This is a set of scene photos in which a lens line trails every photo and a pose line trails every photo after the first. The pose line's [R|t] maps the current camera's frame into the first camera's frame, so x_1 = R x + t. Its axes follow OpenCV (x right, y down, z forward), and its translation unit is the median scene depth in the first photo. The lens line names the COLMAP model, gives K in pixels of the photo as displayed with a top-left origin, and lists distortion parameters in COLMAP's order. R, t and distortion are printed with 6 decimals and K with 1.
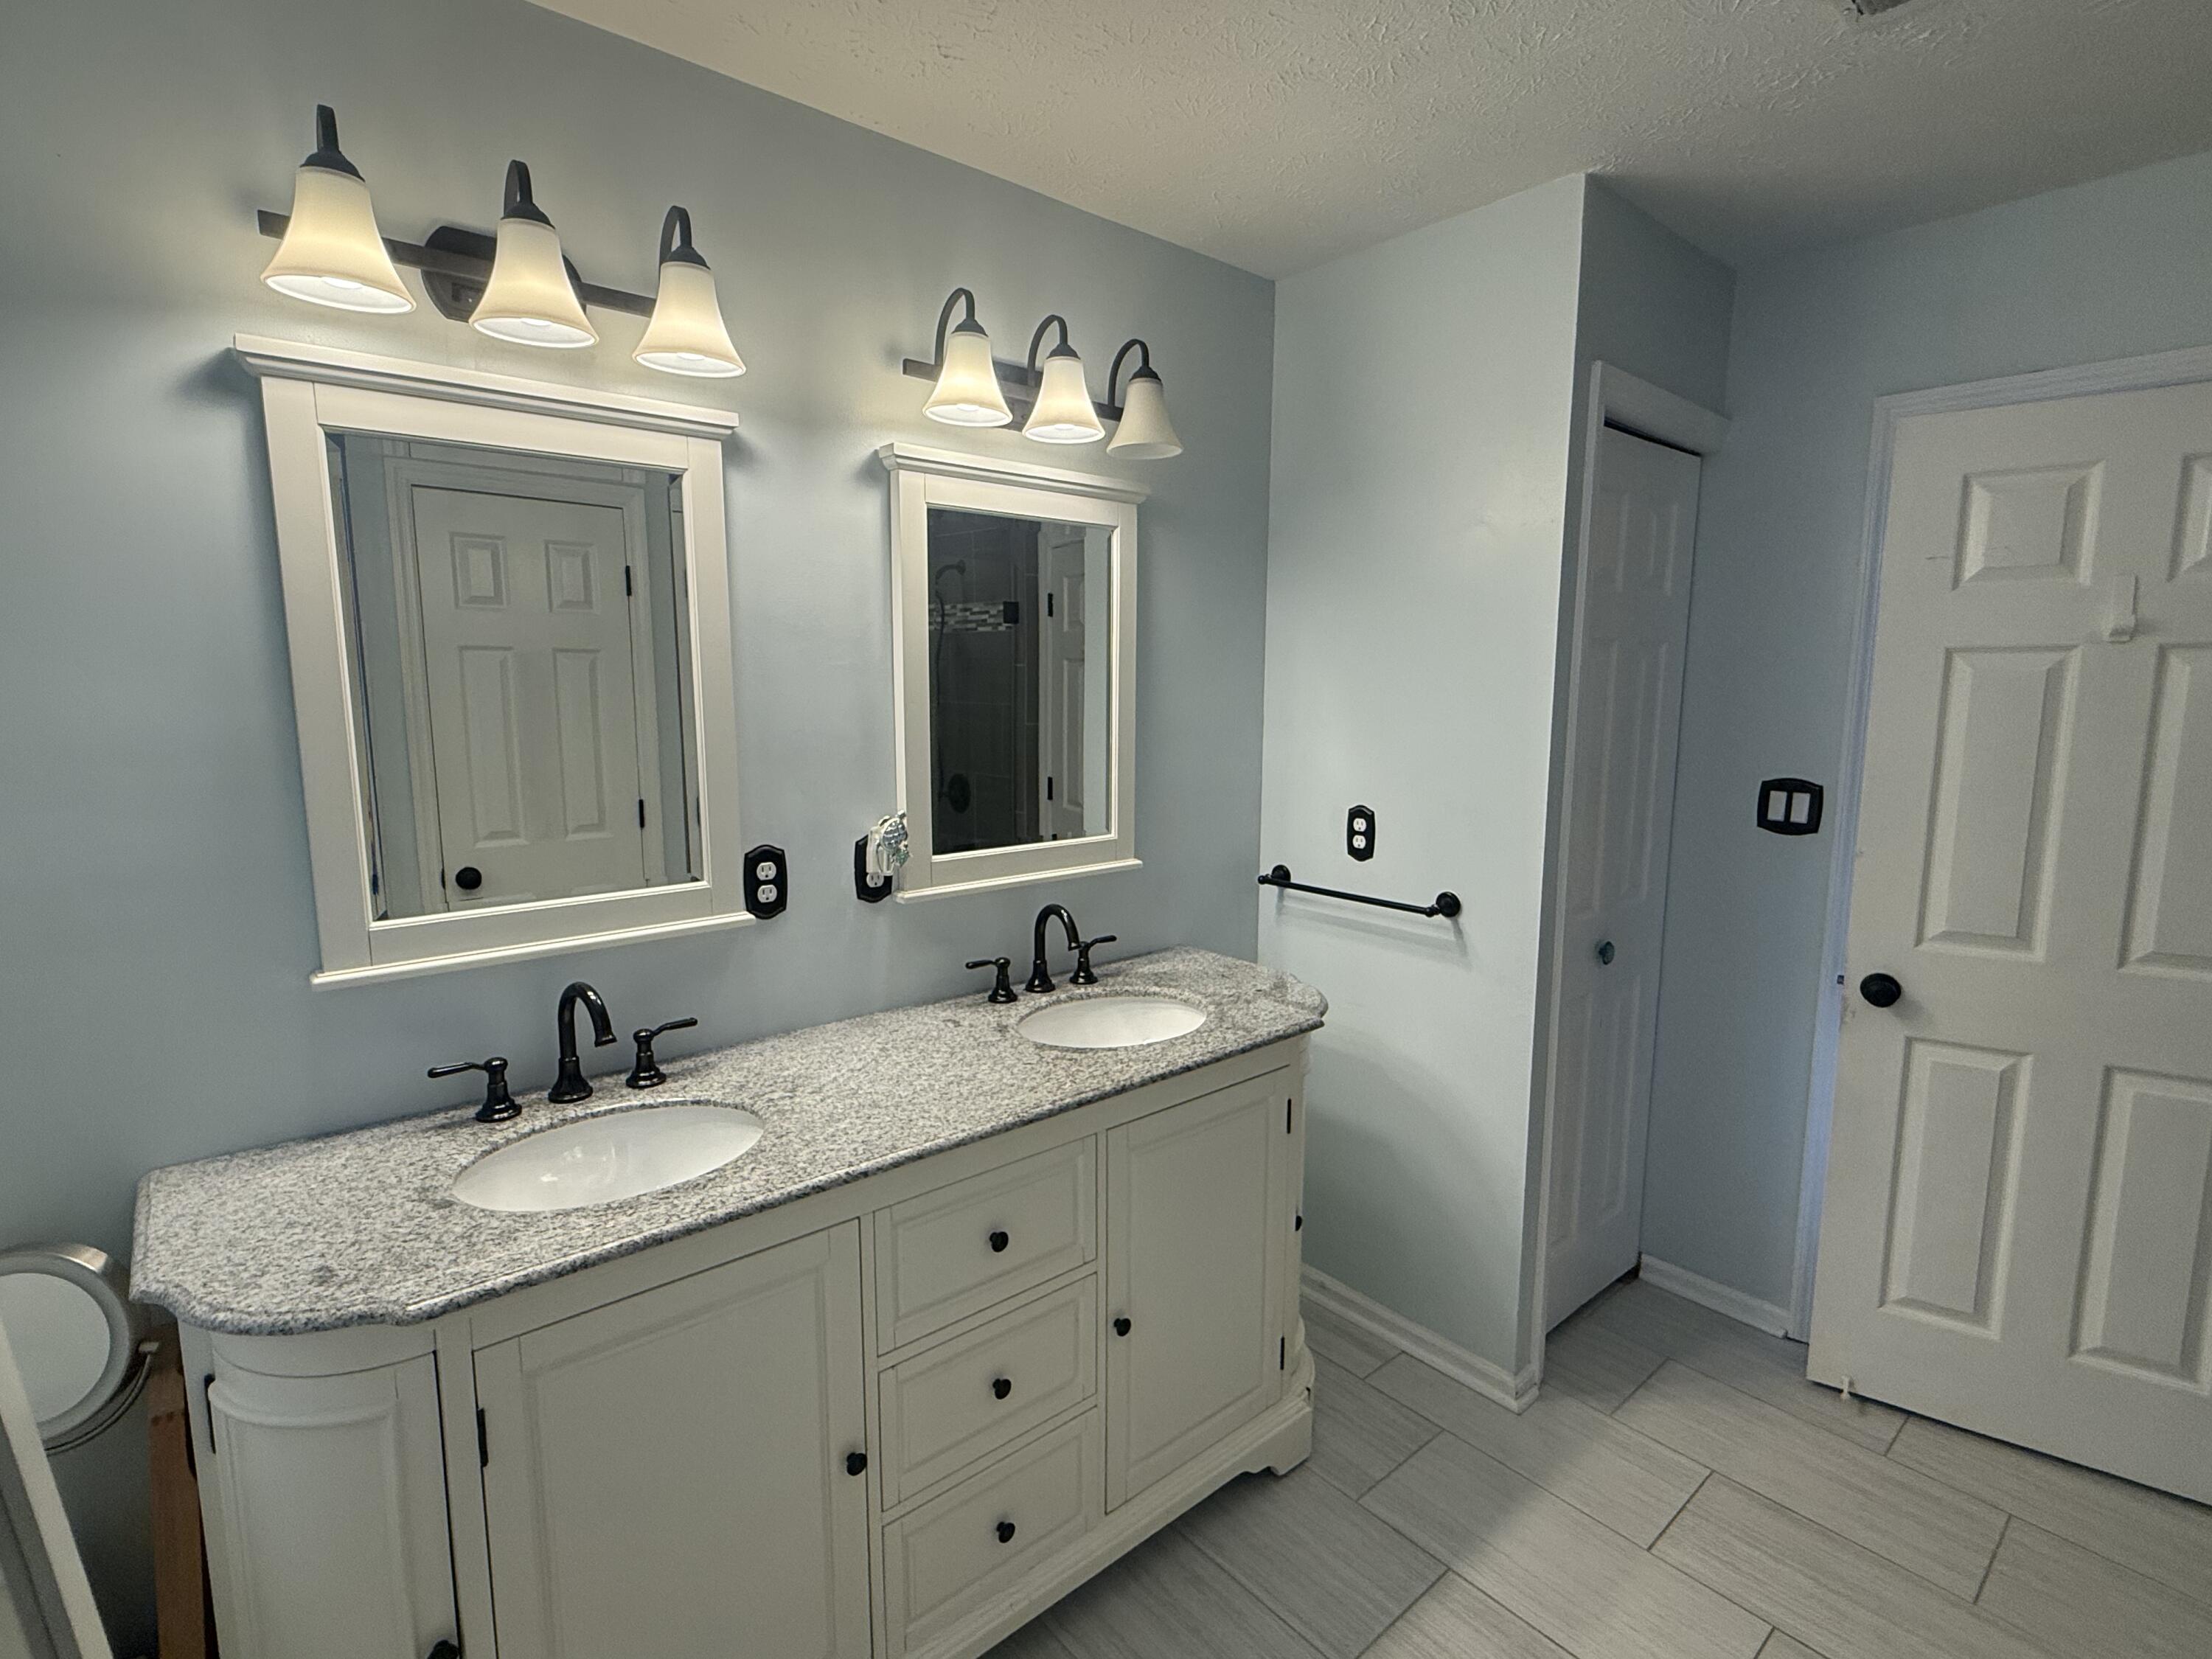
lens RADIAL K [[1076.0, 0, 1103.1], [0, 1076.0, 832.5], [0, 0, 1]] dist [-0.000214, -0.000021]
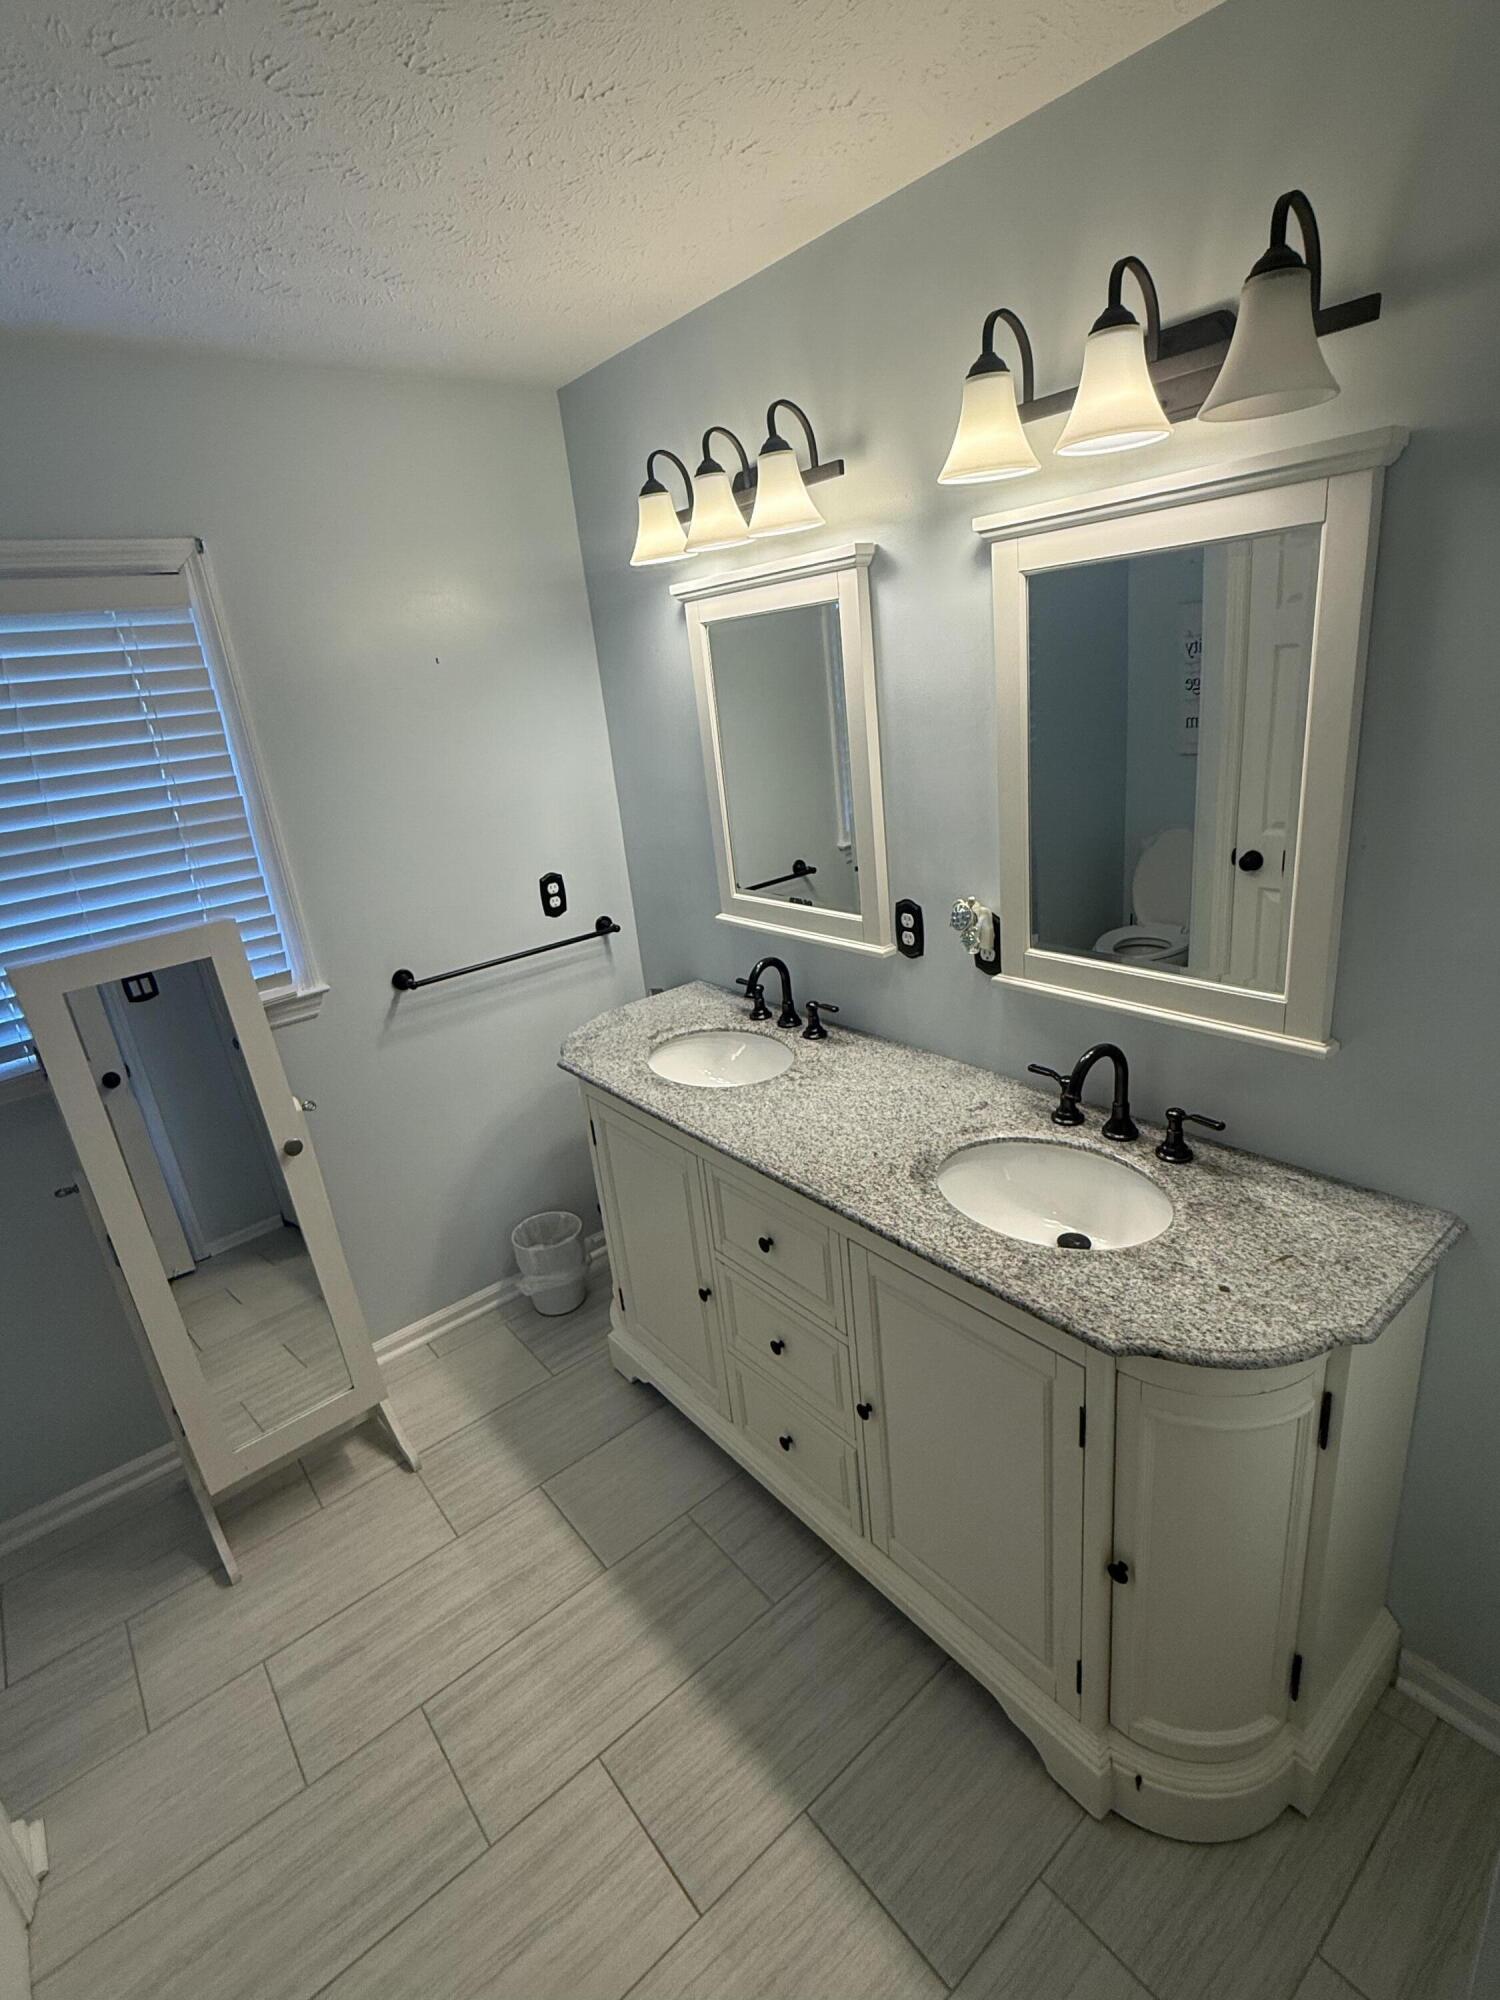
lens RADIAL K [[974.7, 0, 750.0], [0, 974.7, 1000.0], [0, 0, 1]] dist [0.002081, -0.000295]
pose [[-0.037706, 0.331712, -0.942627, 0.757015], [-0.036193, 0.942226, 0.333018, -0.237339], [0.998633, 0.046674, -0.023522, 0.829535]]
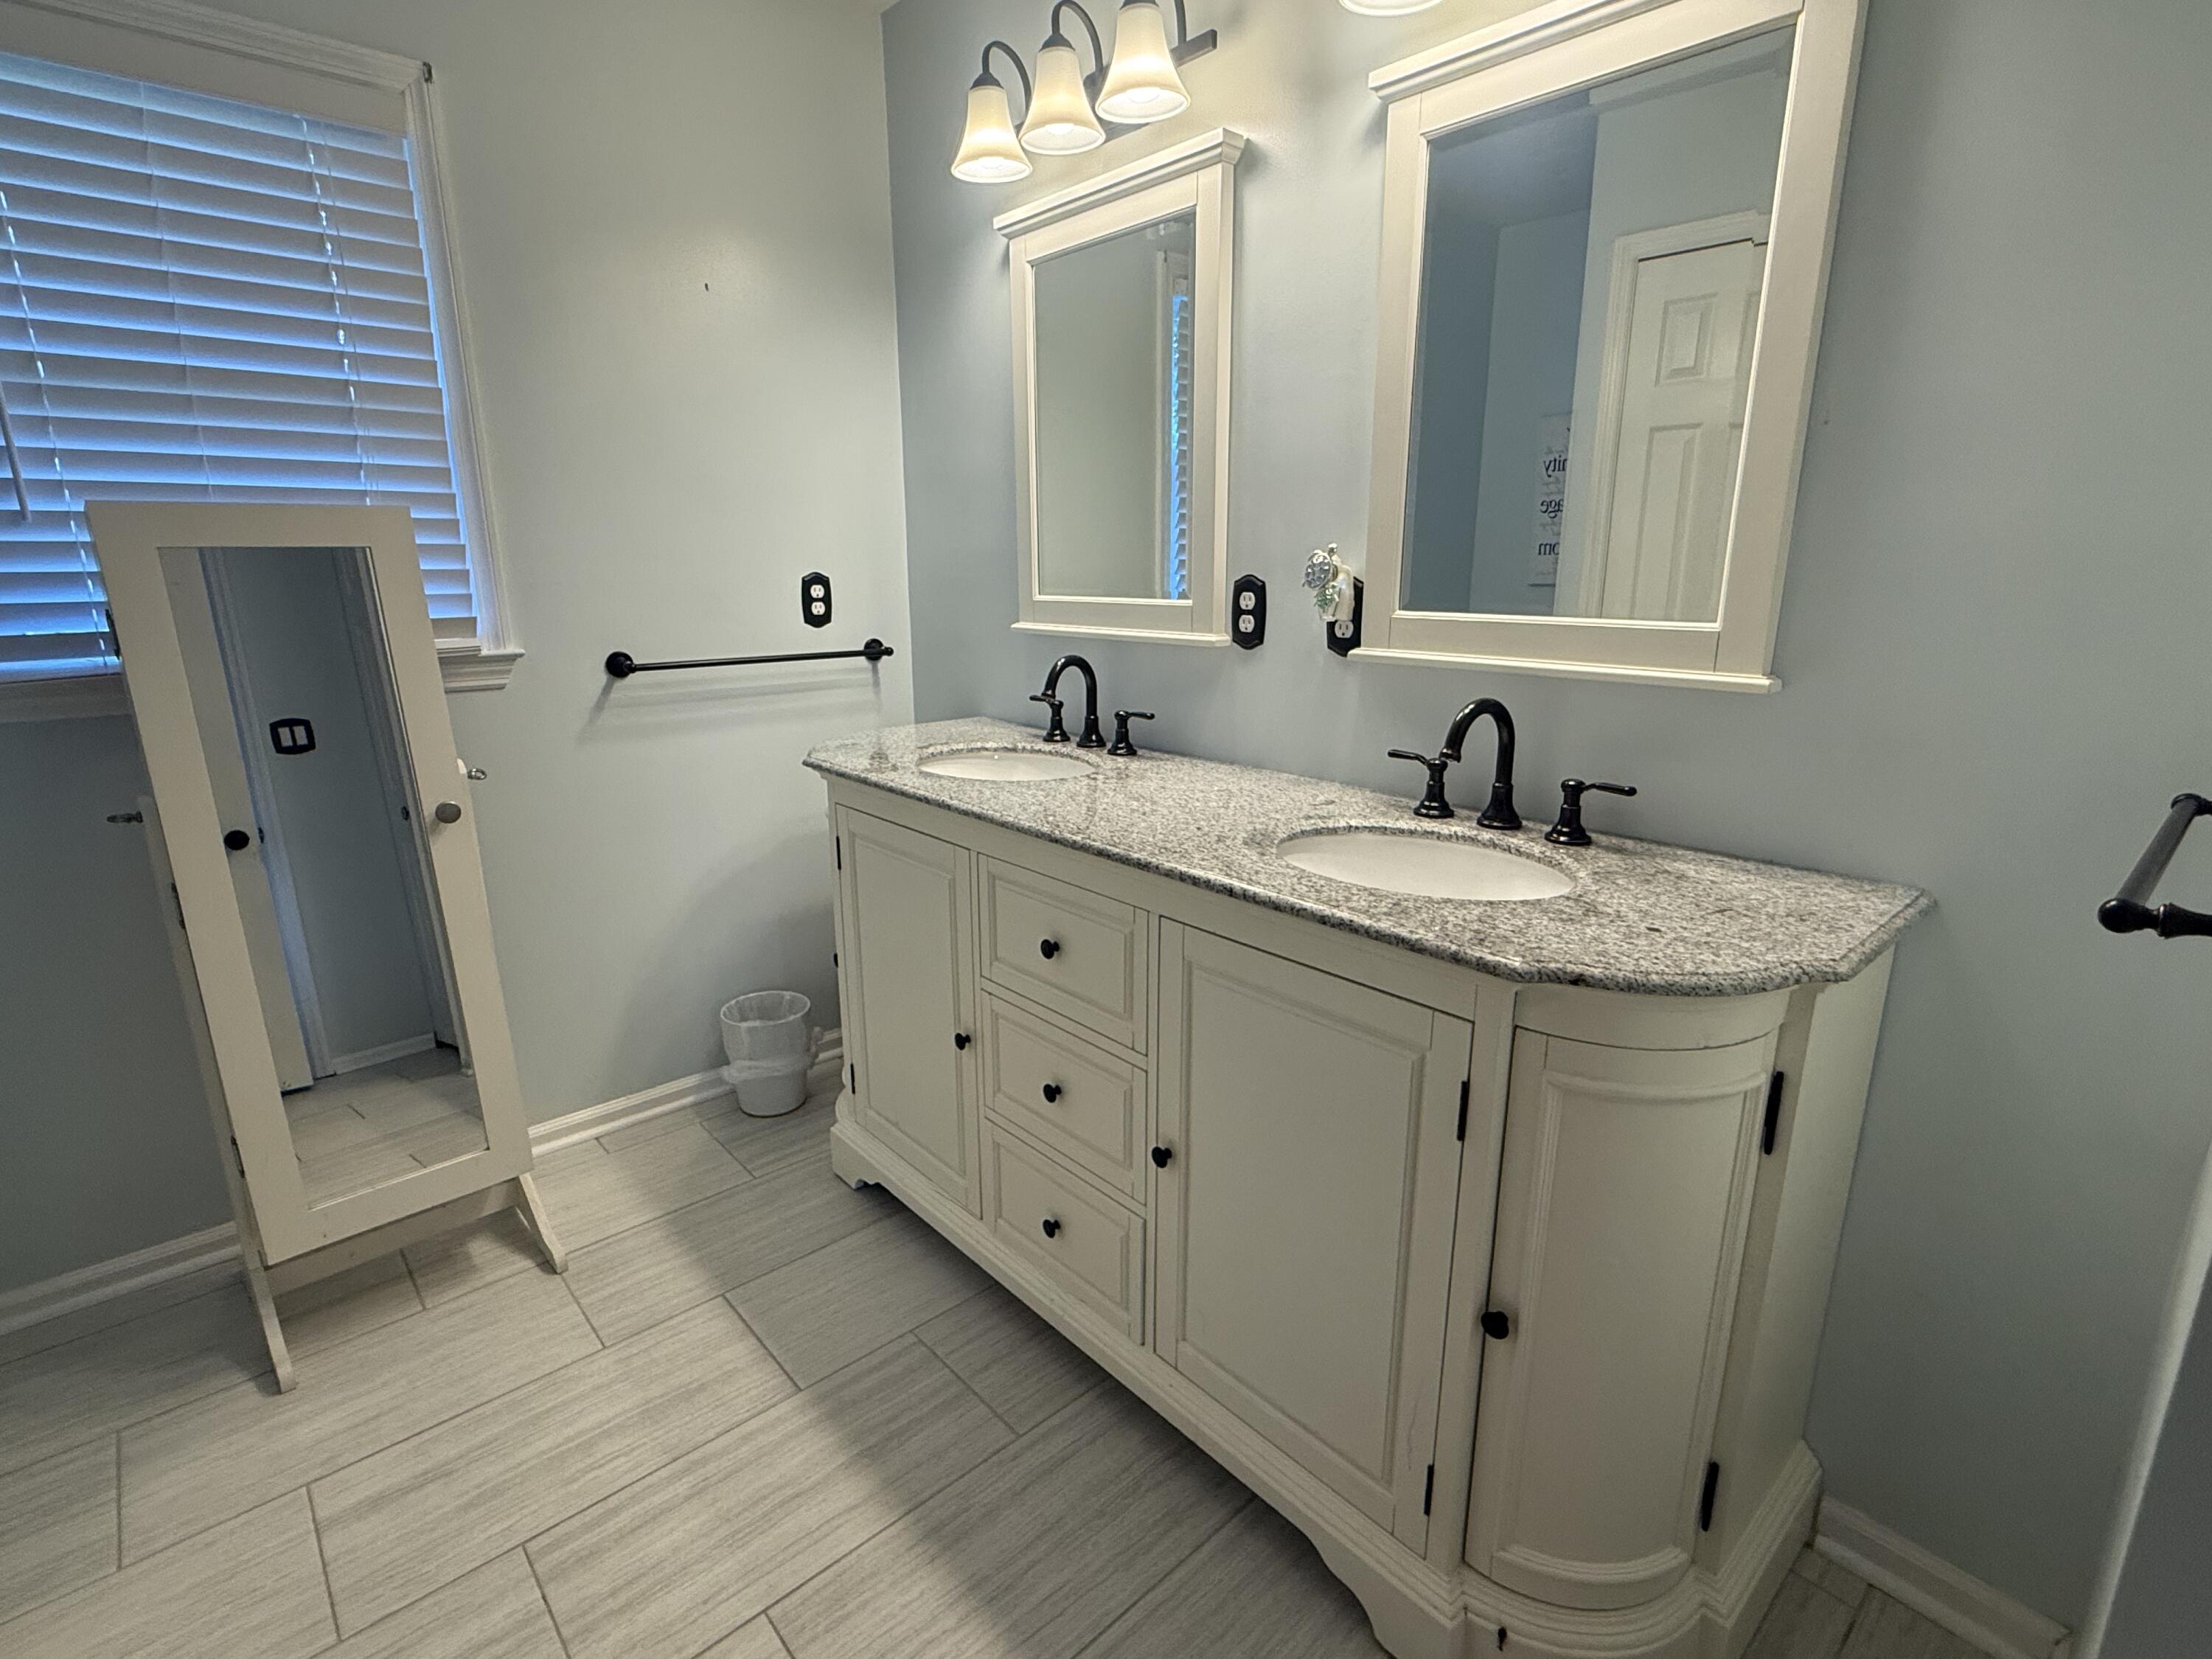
lens RADIAL K [[1078.0, 0, 1100.2], [0, 1078.0, 831.5], [0, 0, 1]] dist [0.002081, -0.000295]
pose [[0.008560, 0.244737, -0.969552, 0.719545], [-0.135345, 0.960949, 0.241370, 0.017625], [0.990762, 0.129158, 0.041350, 0.825870]]
